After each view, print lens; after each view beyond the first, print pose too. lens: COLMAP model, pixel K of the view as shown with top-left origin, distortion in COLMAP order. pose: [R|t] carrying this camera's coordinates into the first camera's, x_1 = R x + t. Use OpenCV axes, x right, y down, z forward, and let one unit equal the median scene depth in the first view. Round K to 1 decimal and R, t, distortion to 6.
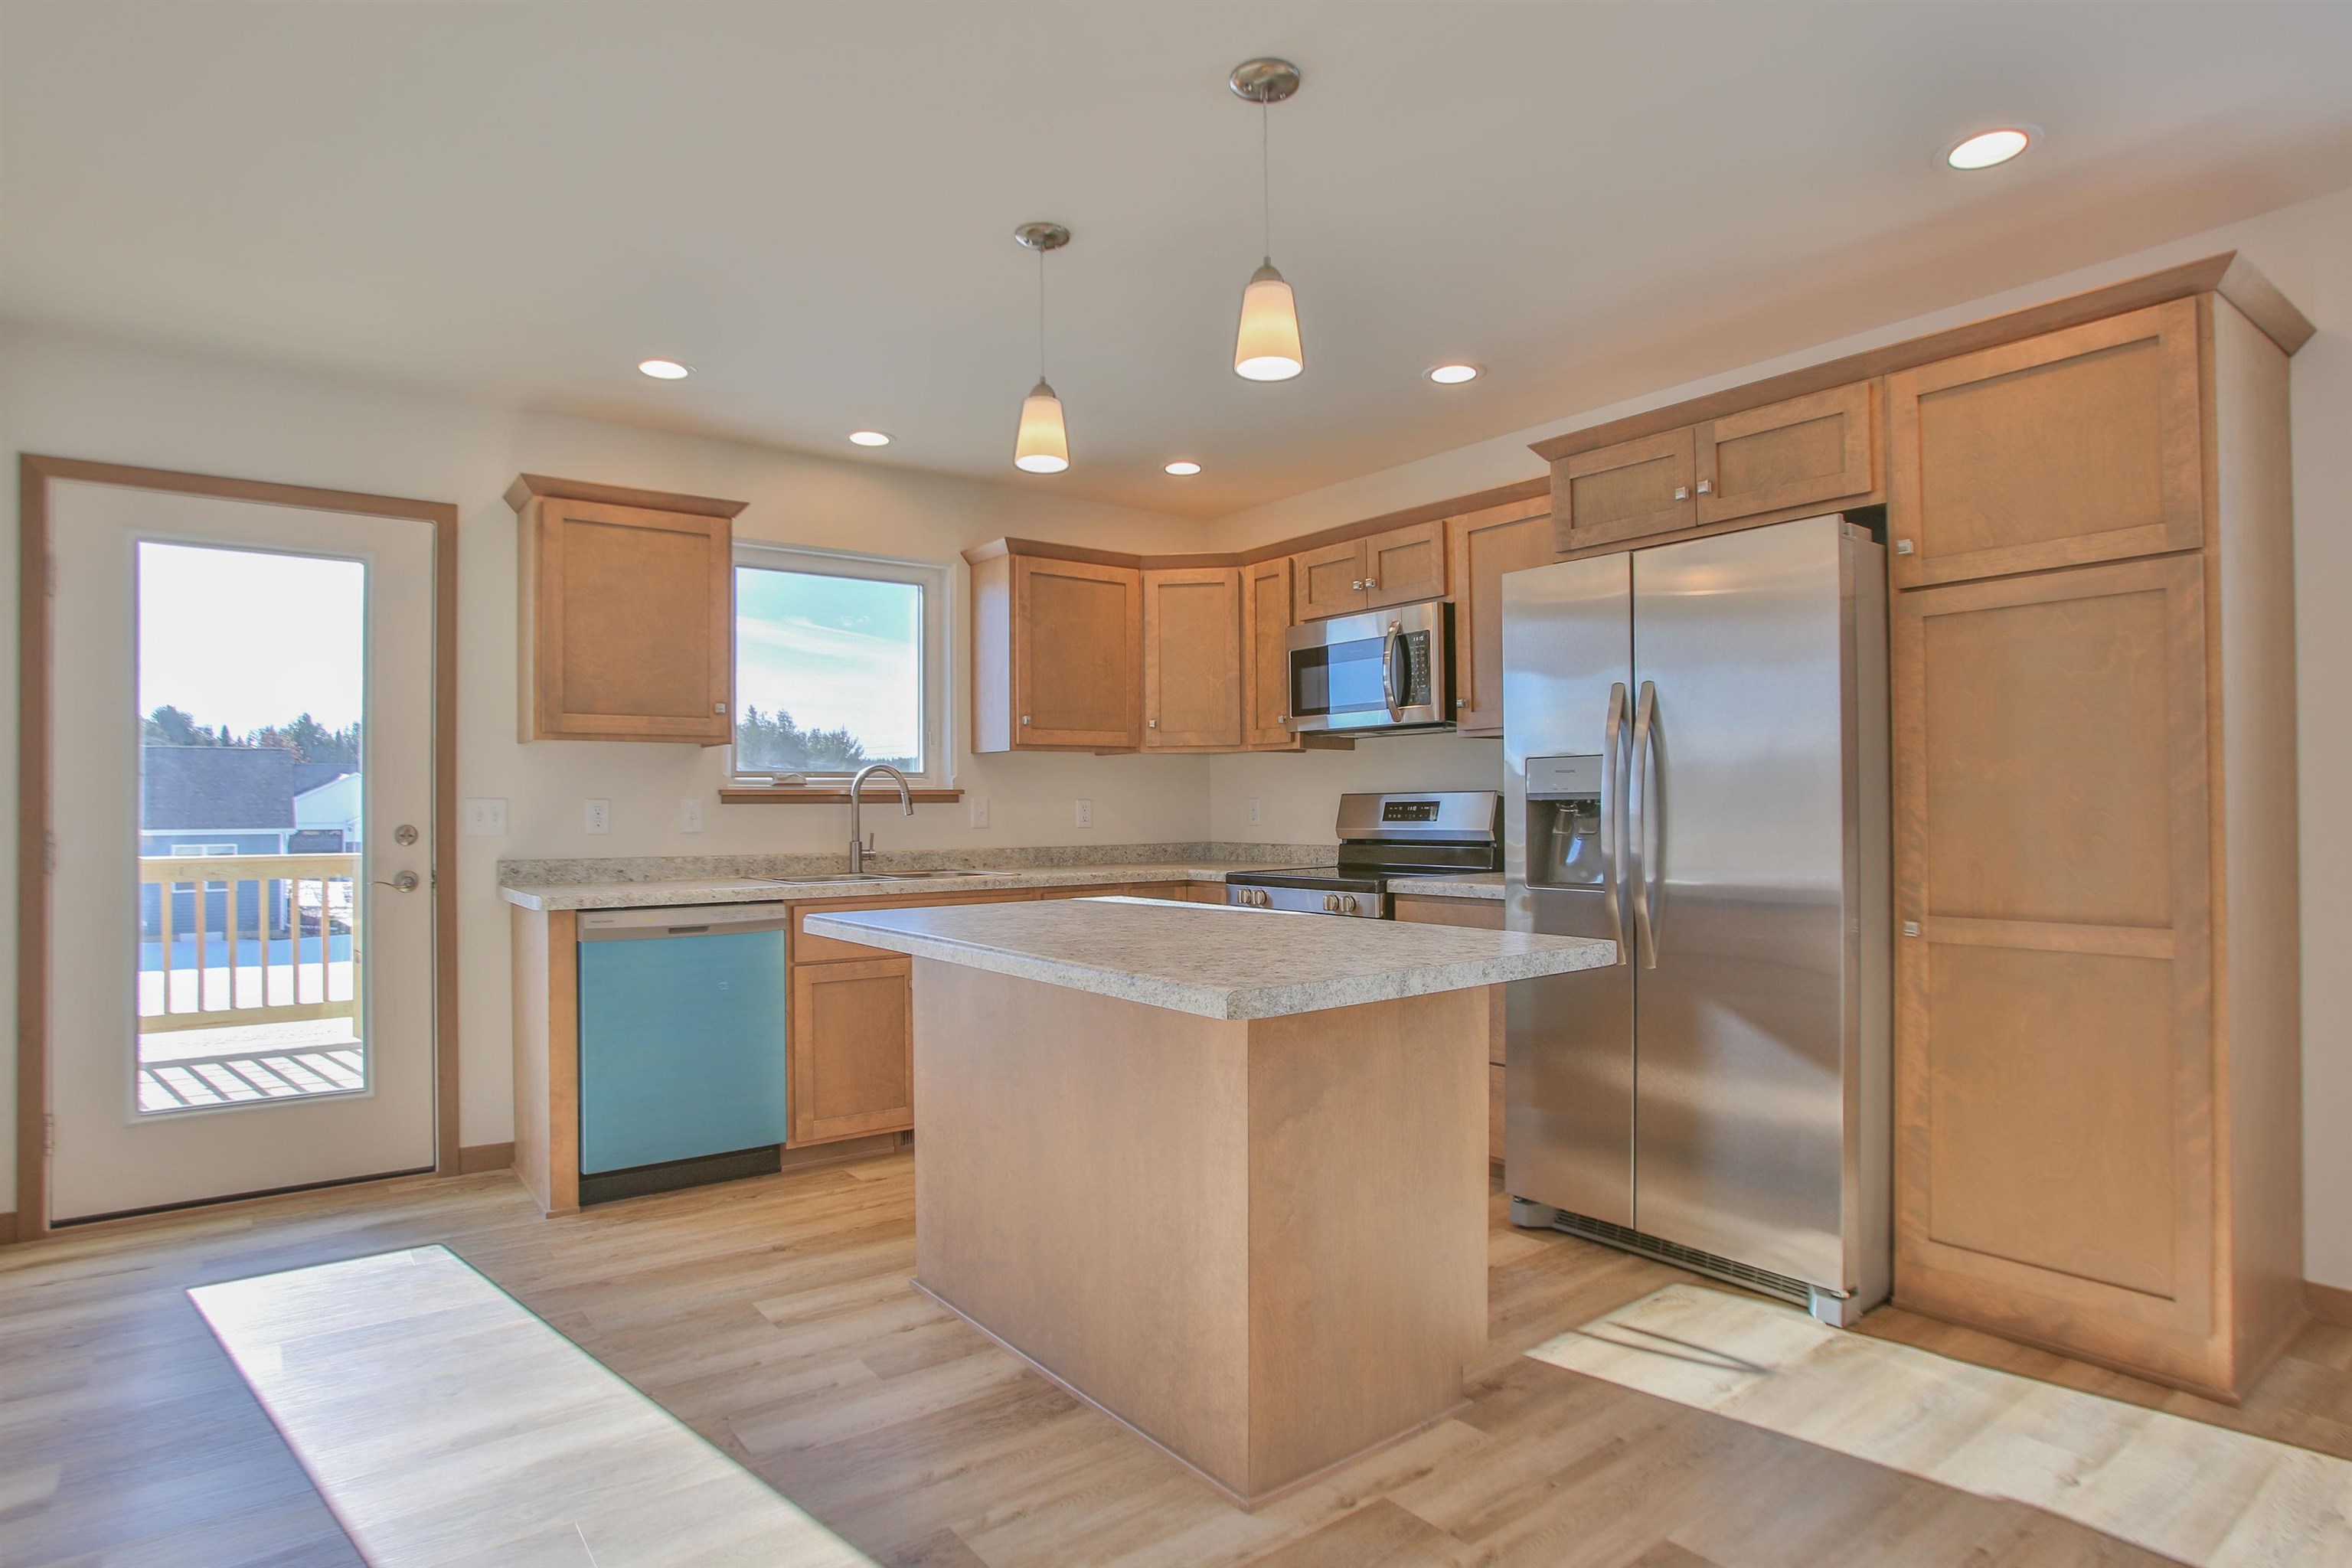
lens RADIAL K [[1268.9, 0, 1159.5], [0, 1268.9, 782.8], [0, 0, 1]] dist [-0.076685, 0.036521]
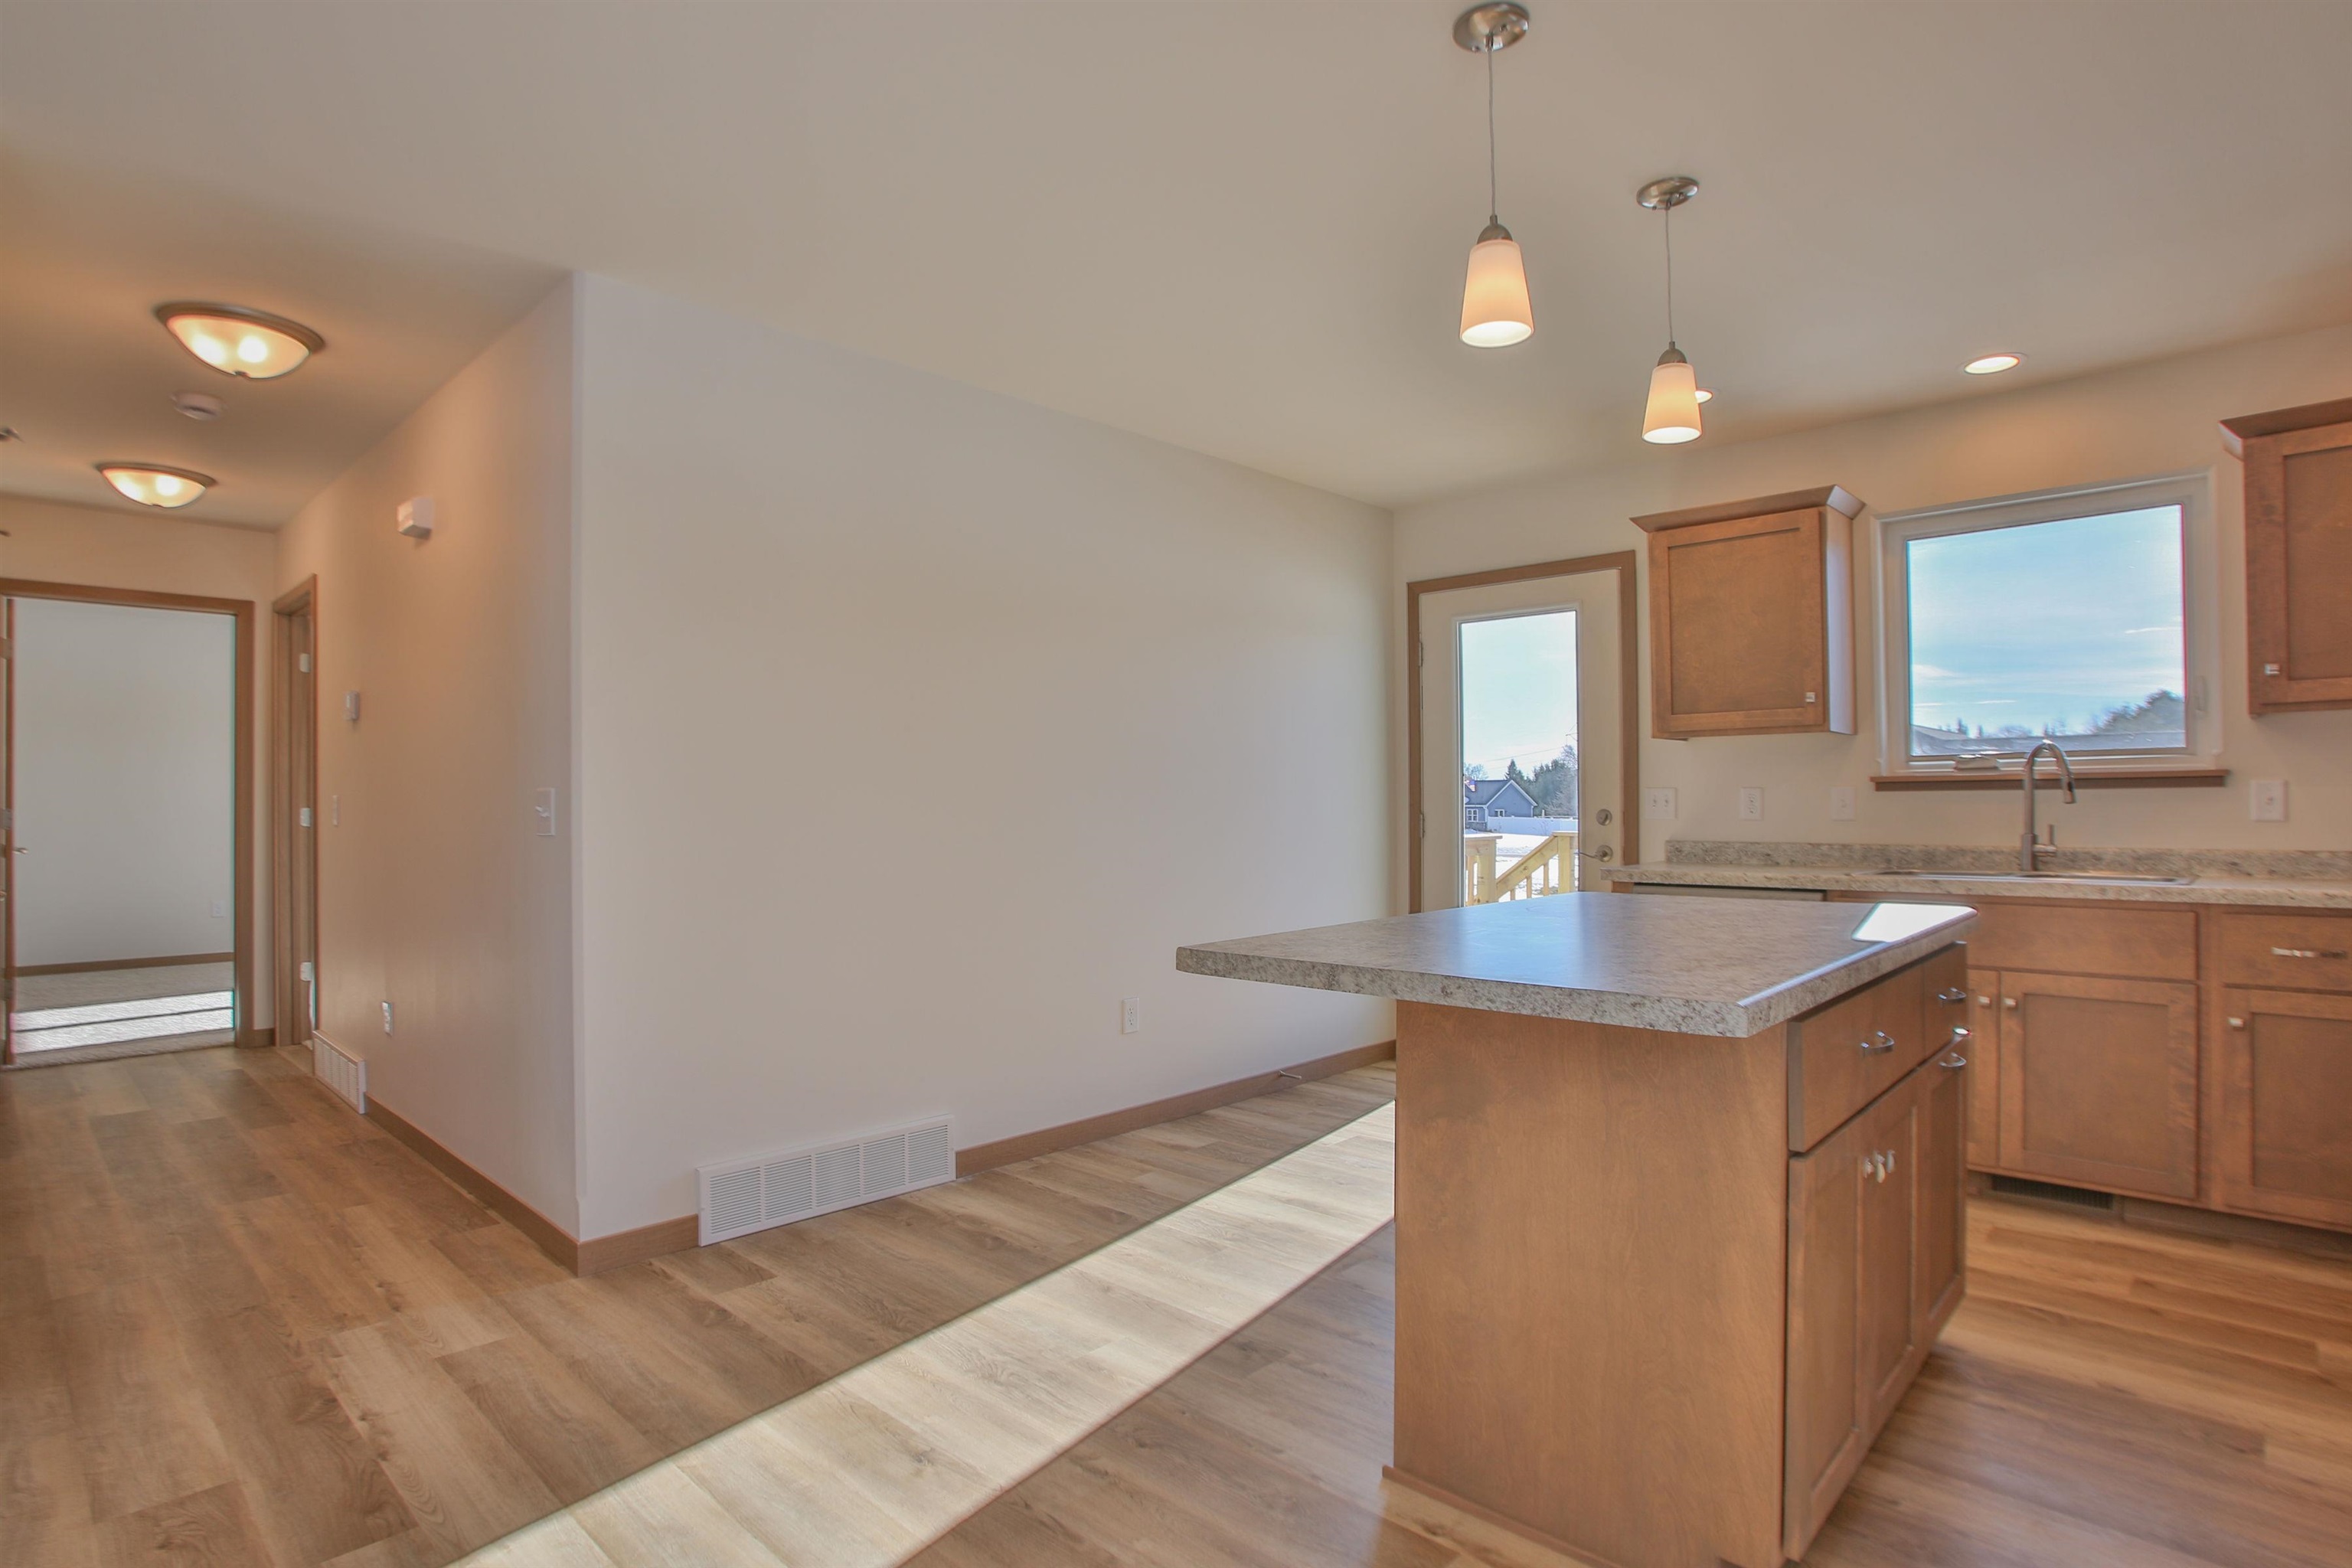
lens RADIAL K [[1208.0, 0, 1164.6], [0, 1208.0, 796.4], [0, 0, 1]] dist [-0.075294, 0.039569]
pose [[0.157035, -0.001344, -0.987592, 0.528177], [0.023520, 0.999721, 0.002380, 0.006270], [0.987313, -0.023602, 0.157023, 0.349114]]
